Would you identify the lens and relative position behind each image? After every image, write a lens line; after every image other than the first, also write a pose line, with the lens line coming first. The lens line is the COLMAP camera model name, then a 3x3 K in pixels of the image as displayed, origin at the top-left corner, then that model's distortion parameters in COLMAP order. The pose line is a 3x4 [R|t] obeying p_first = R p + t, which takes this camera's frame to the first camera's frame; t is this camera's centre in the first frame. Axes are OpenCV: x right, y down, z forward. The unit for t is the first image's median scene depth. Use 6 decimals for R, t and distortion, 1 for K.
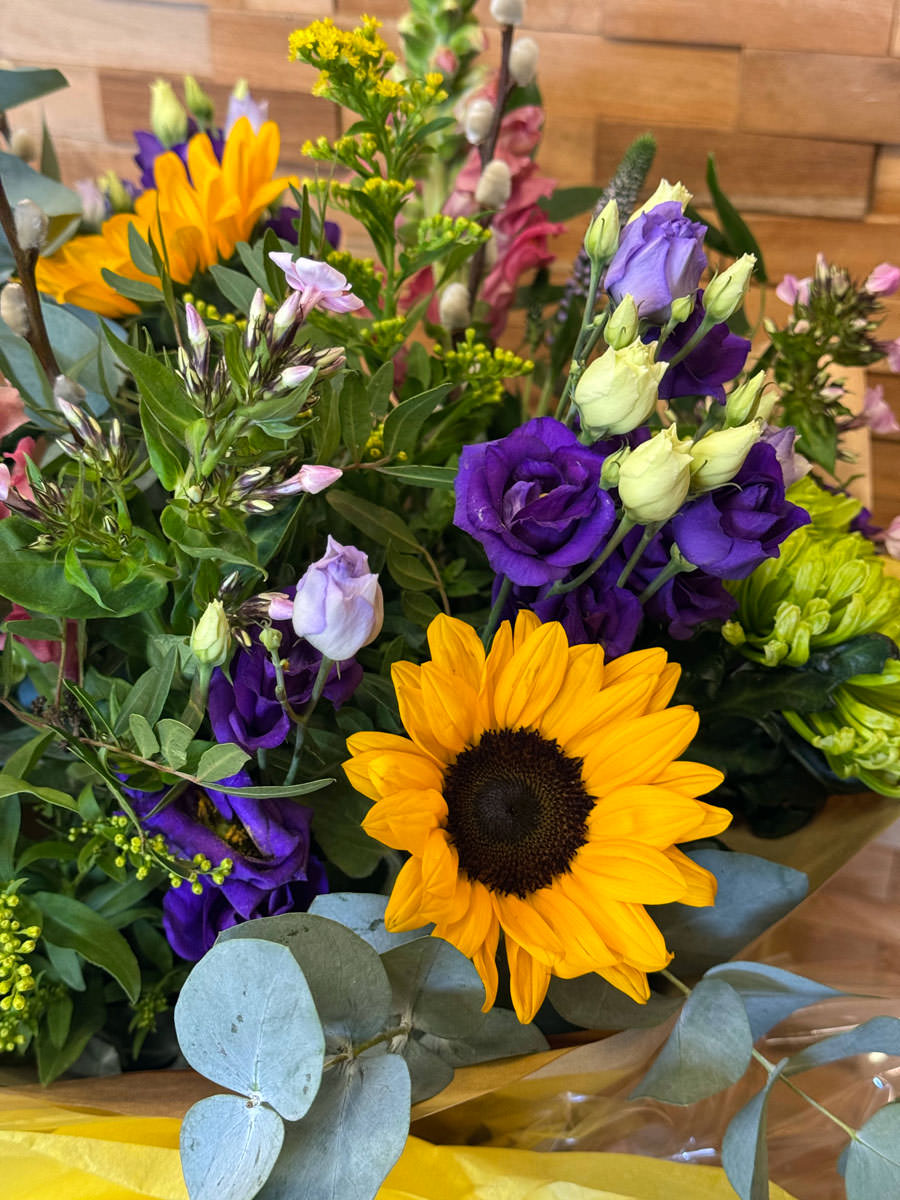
lens RADIAL K [[1713.5, 0, 446.6], [0, 1713.5, 604.6], [0, 0, 1]] dist [0.179497, -0.466928]
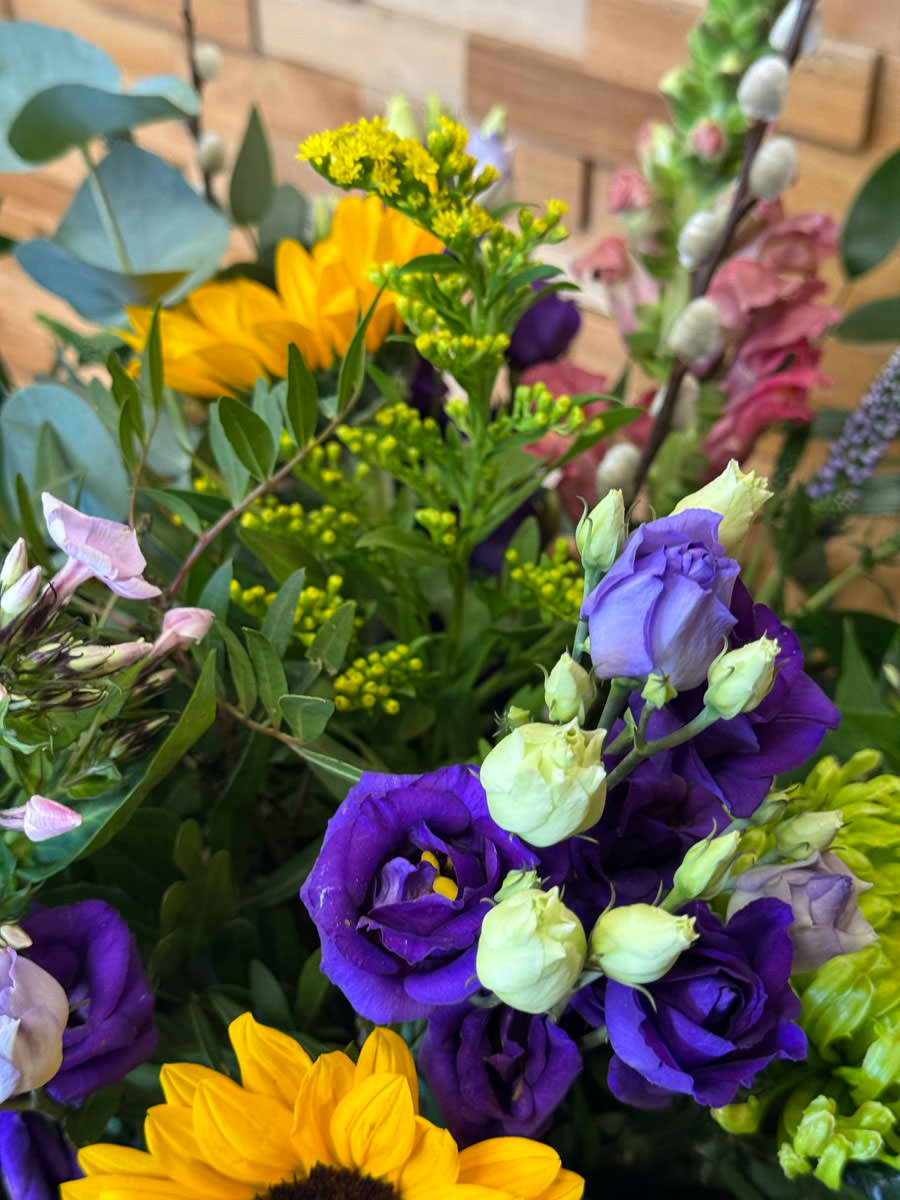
lens RADIAL K [[1713.5, 0, 446.6], [0, 1713.5, 604.6], [0, 0, 1]] dist [0.179497, -0.466928]
pose [[0.924542, 0.236857, -0.298530, 0.229552], [-0.218162, 0.971280, 0.094979, -0.228347], [0.312453, -0.022684, 0.949662, 0.345207]]
